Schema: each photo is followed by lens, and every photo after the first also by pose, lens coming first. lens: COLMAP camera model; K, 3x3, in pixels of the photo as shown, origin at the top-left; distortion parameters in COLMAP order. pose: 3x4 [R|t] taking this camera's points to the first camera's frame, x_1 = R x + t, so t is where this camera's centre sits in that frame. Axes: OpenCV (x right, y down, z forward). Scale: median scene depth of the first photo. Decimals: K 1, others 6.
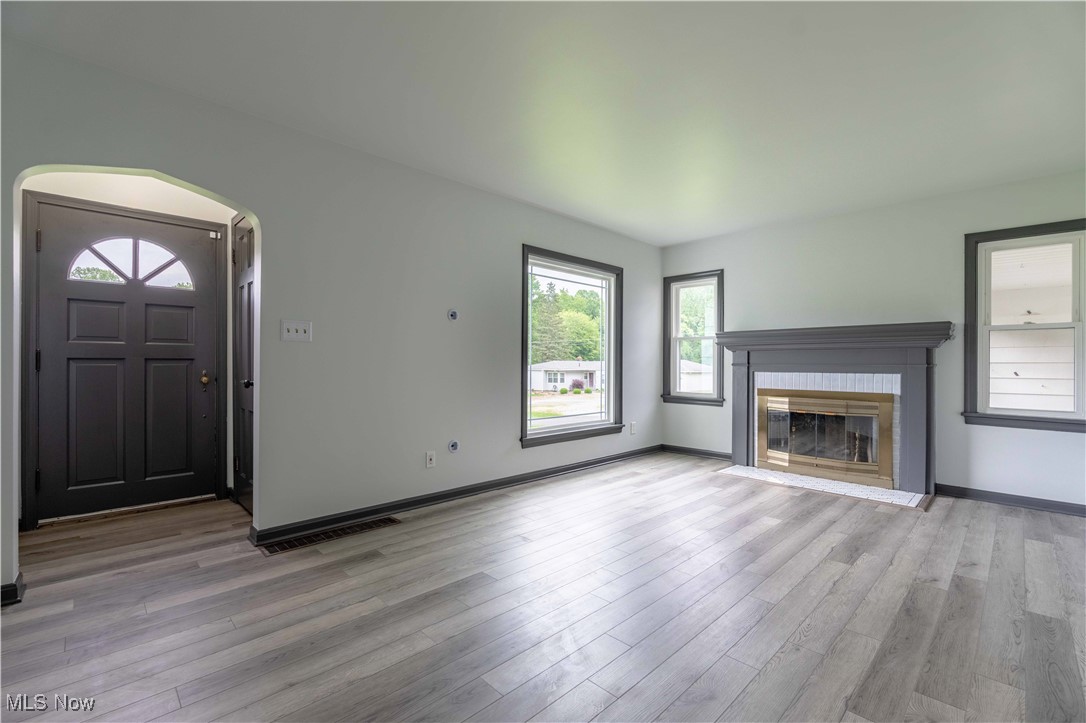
lens RADIAL K [[472.6, 0, 543.0], [0, 472.6, 361.5], [0, 0, 1]] dist [-0.000454, -0.000280]
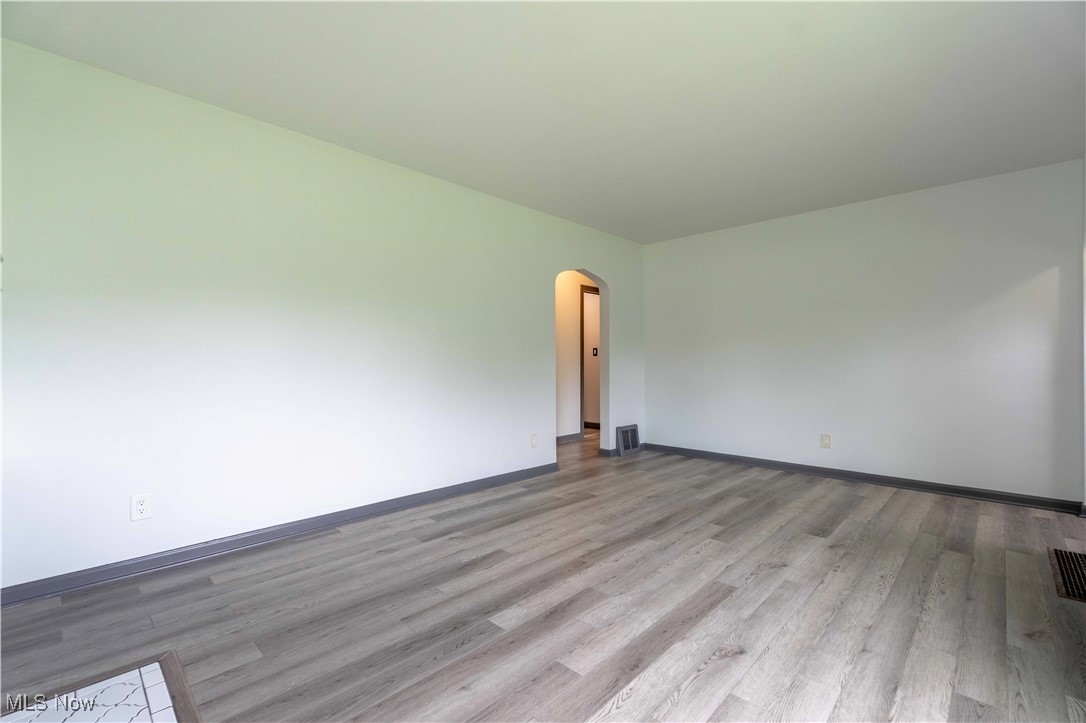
lens RADIAL K [[472.6, 0, 543.0], [0, 472.6, 361.5], [0, 0, 1]] dist [-0.000454, -0.000280]
pose [[-0.999640, -0.007601, -0.025734, 0.607920], [-0.007433, 0.999951, -0.006609, 0.013100], [0.025783, -0.006416, -0.999647, 2.147688]]
